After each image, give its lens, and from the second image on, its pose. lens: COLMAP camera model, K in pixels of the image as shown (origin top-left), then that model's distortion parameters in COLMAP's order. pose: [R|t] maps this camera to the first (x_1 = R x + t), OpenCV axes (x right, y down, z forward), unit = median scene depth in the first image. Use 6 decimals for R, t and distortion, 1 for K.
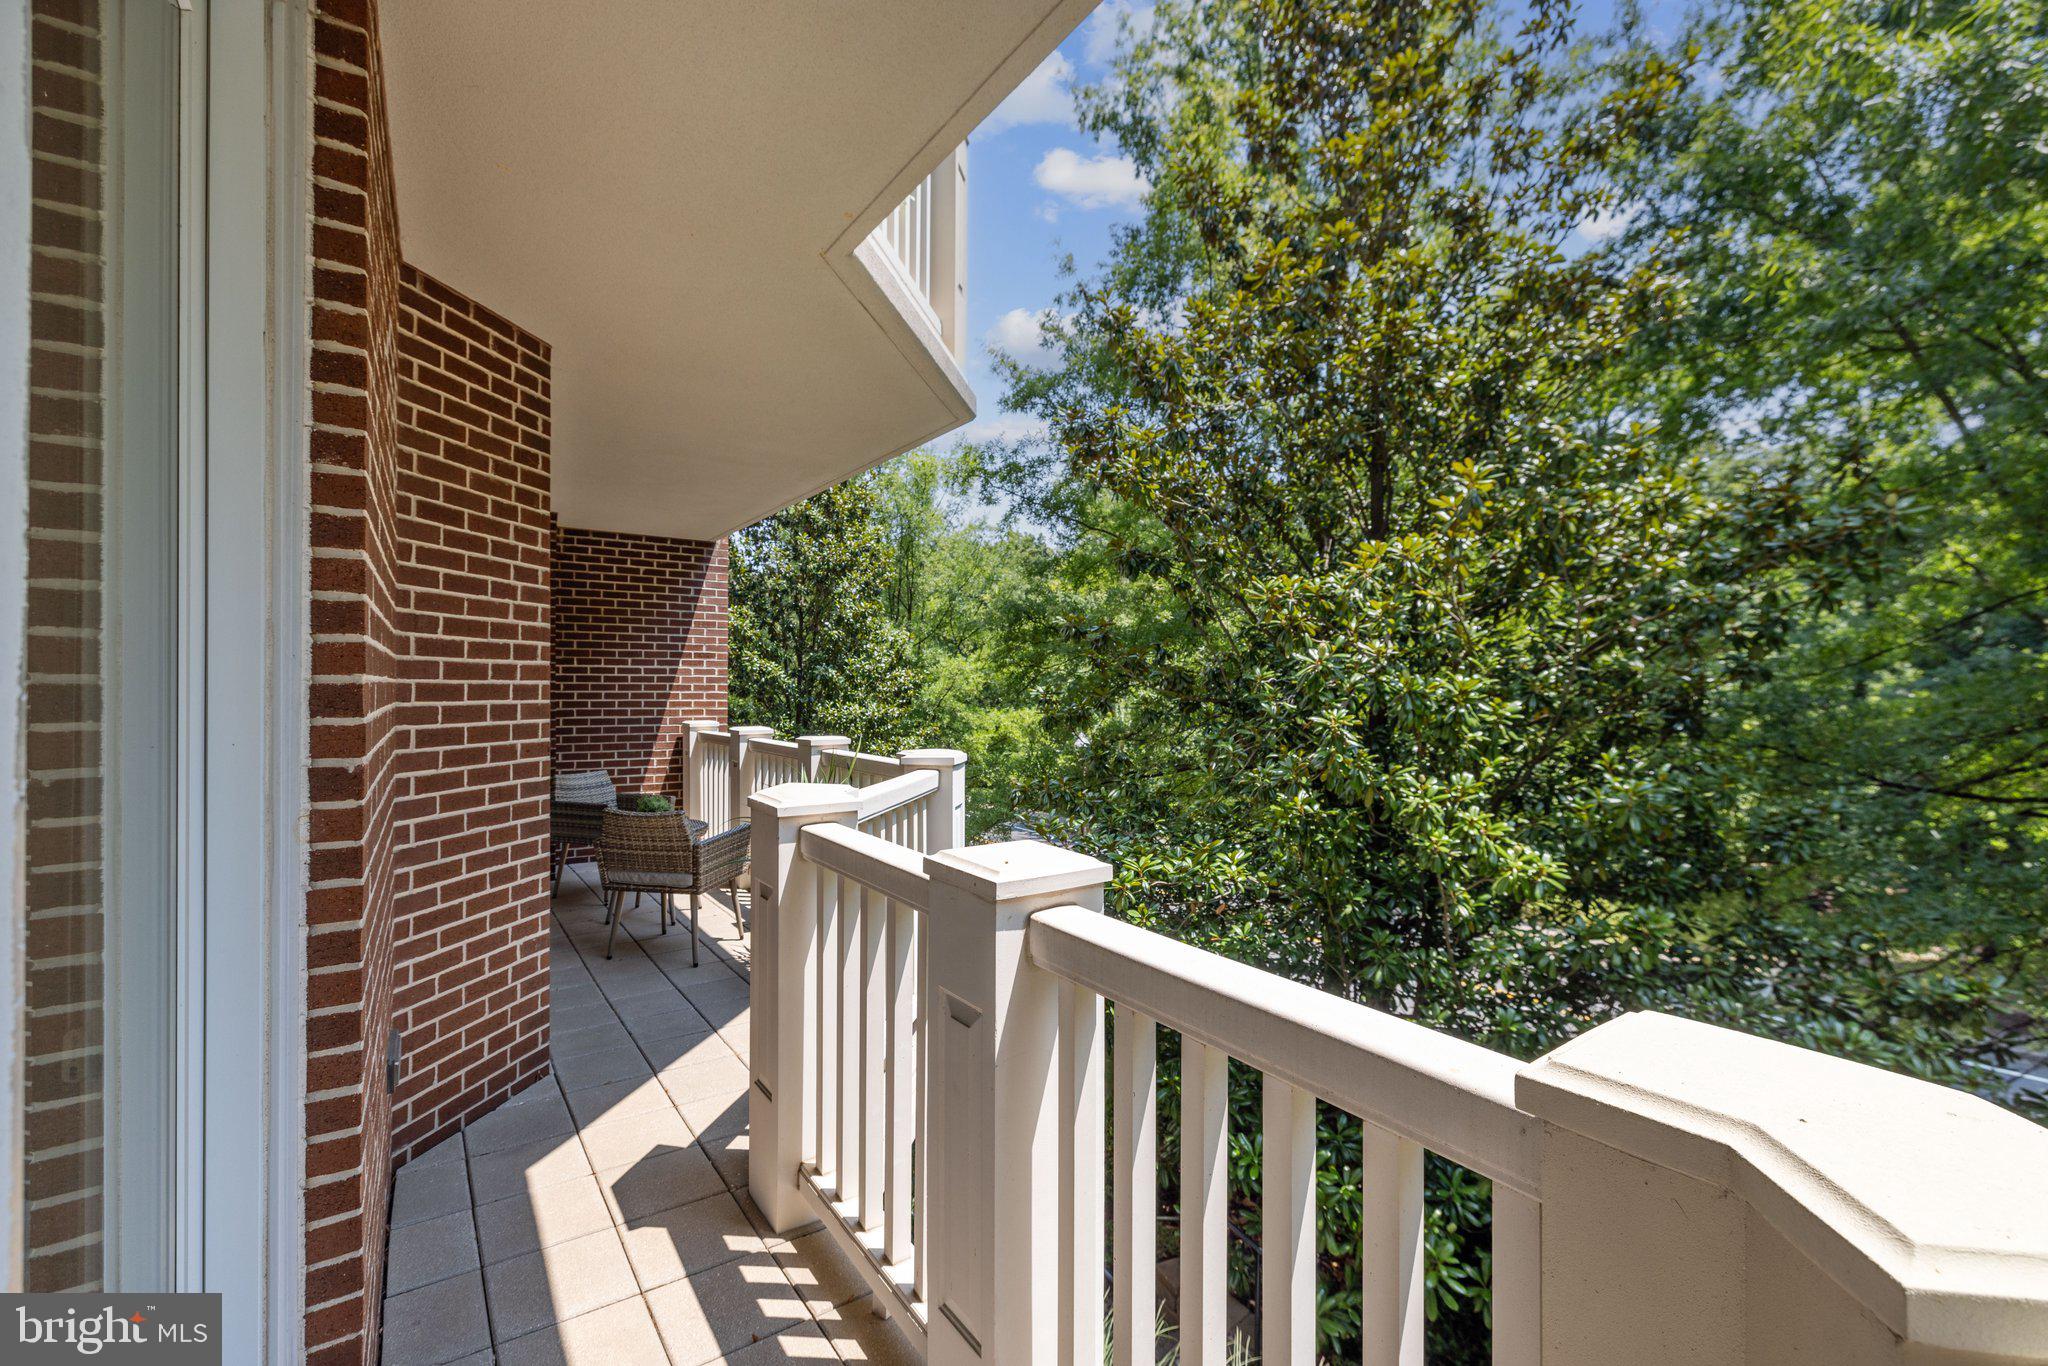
lens RADIAL K [[885.7, 0, 1022.3], [0, 885.7, 683.7], [0, 0, 1]] dist [0.003096, 0.000268]
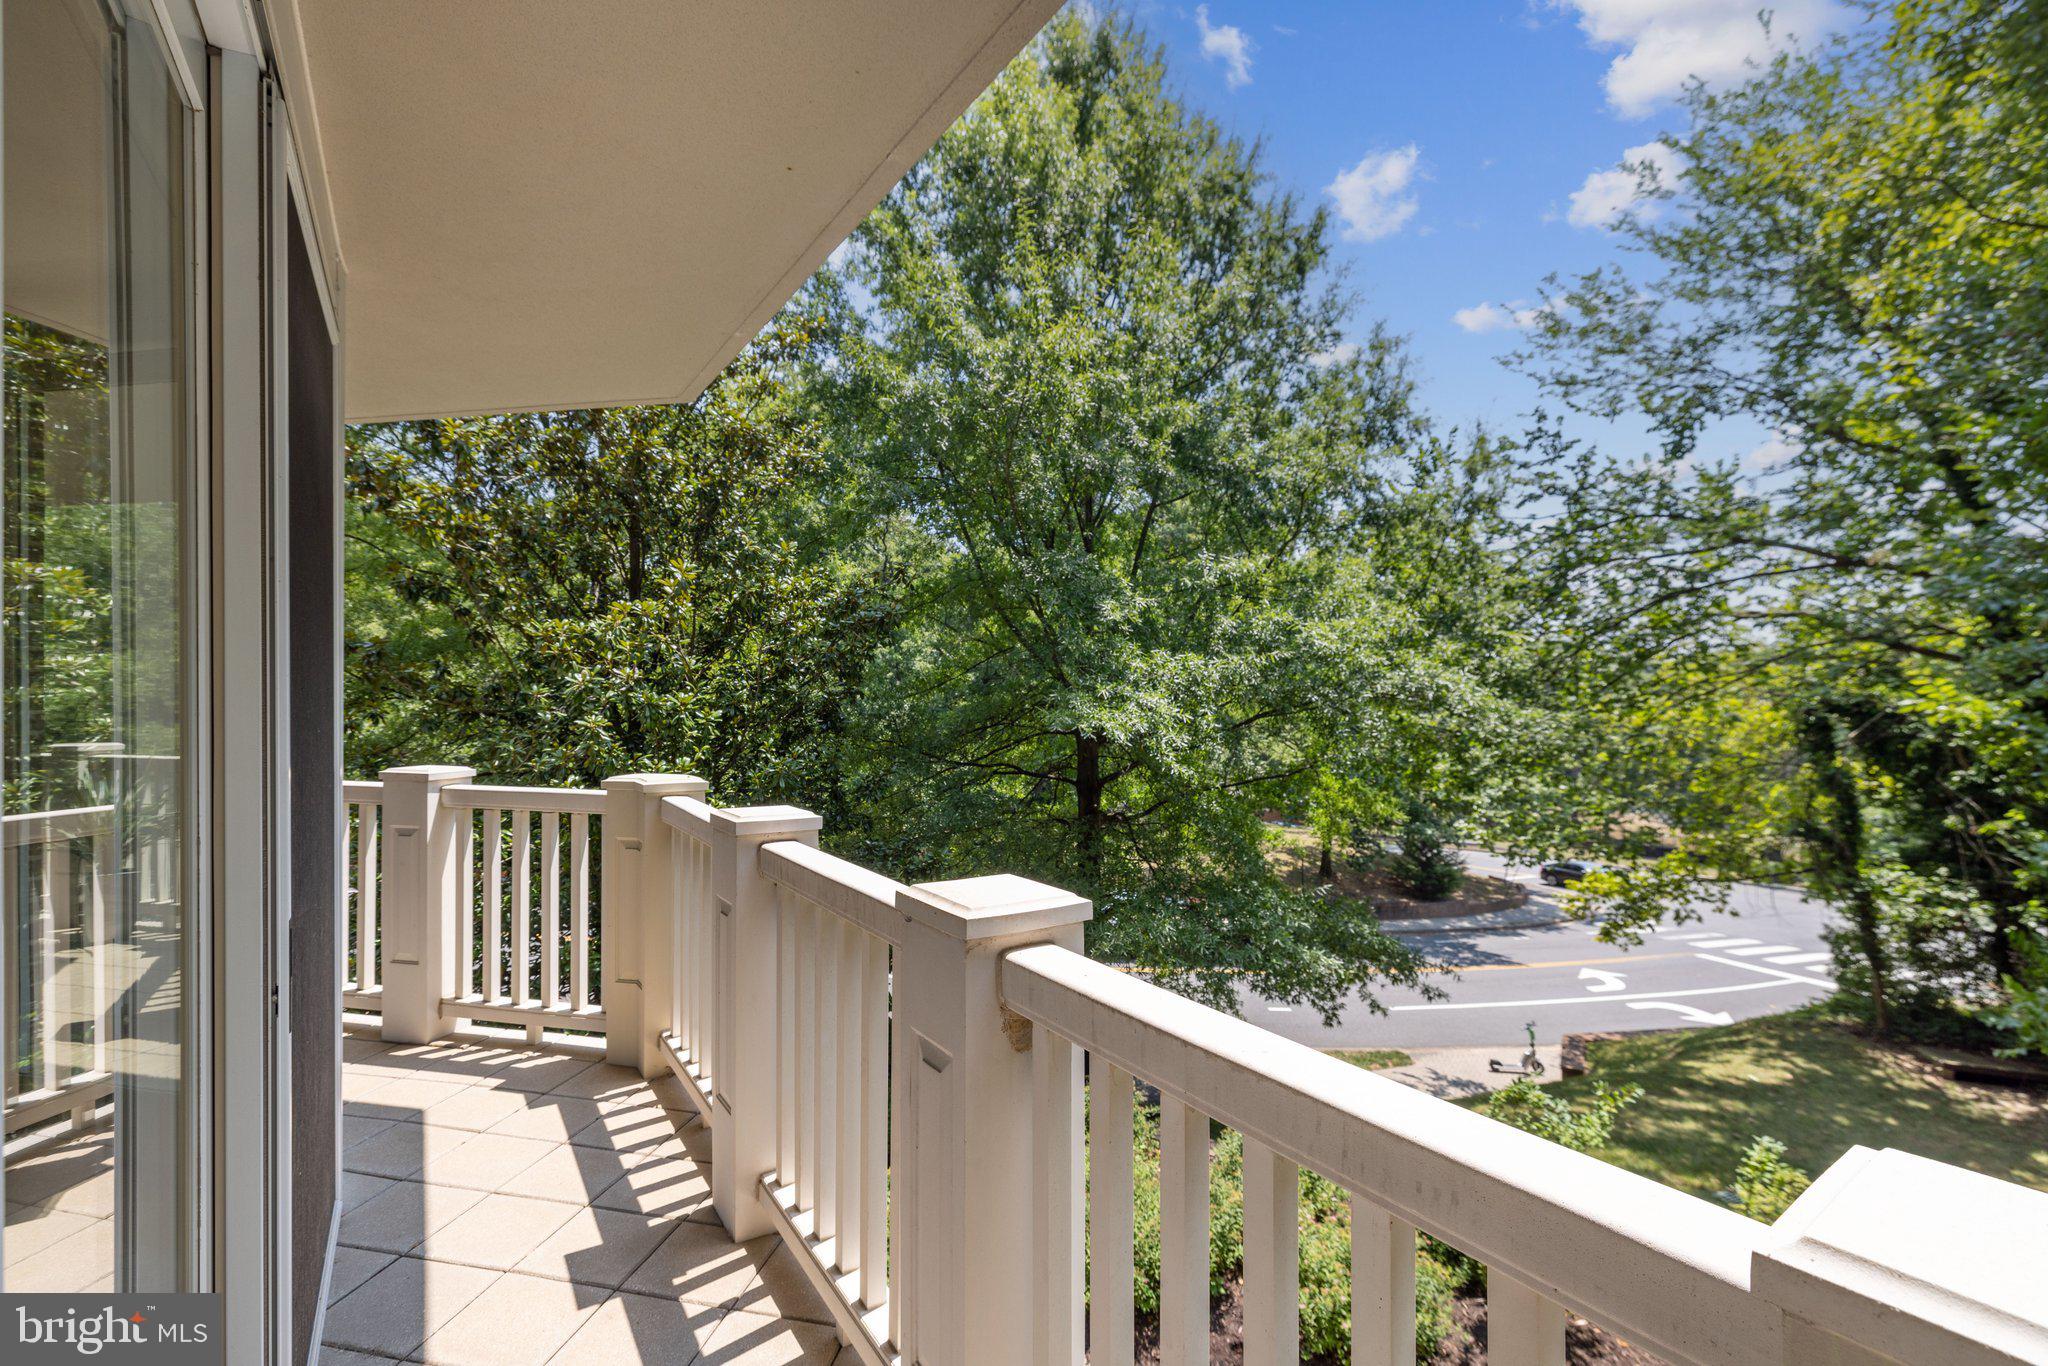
lens RADIAL K [[885.7, 0, 1008.5], [0, 885.7, 708.3], [0, 0, 1]] dist [0.003096, 0.000268]
pose [[0.728623, 0.000922, 0.684915, -0.149506], [-0.008110, 0.999941, 0.007280, 0.001004], [-0.684867, -0.010859, 0.728587, -0.532775]]
